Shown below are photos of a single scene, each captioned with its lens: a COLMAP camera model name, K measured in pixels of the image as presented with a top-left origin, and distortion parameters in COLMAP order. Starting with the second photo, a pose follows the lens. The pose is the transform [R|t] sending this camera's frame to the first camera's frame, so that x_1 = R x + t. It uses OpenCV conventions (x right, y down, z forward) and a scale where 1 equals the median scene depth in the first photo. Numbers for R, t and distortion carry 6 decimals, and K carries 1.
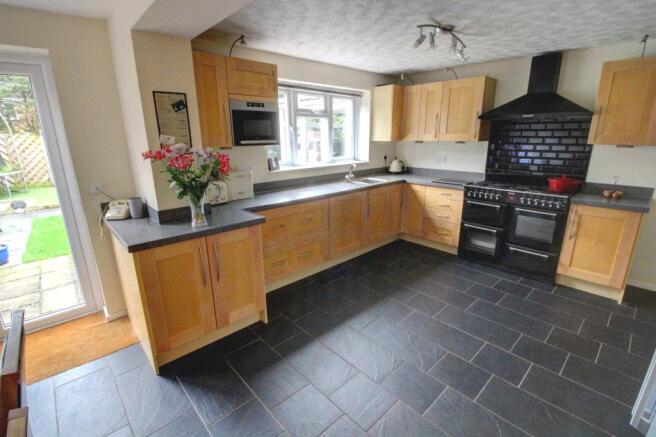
lens RADIAL K [[305.0, 0, 328.0], [0, 305.0, 218.5], [0, 0, 1]] dist [-0.021350, -0.000675]
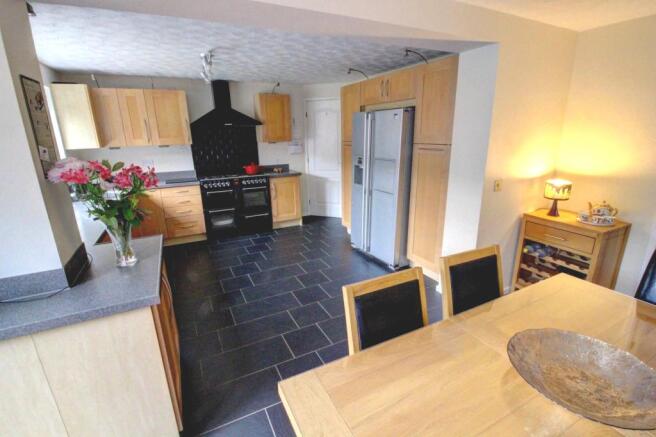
lens RADIAL K [[305.0, 0, 328.0], [0, 305.0, 218.5], [0, 0, 1]] dist [-0.021350, -0.000675]
pose [[0.272921, -0.259968, 0.926246, -0.613049], [0.270256, 0.944744, 0.185528, -0.057377], [-0.923296, 0.199689, 0.328098, 0.177903]]
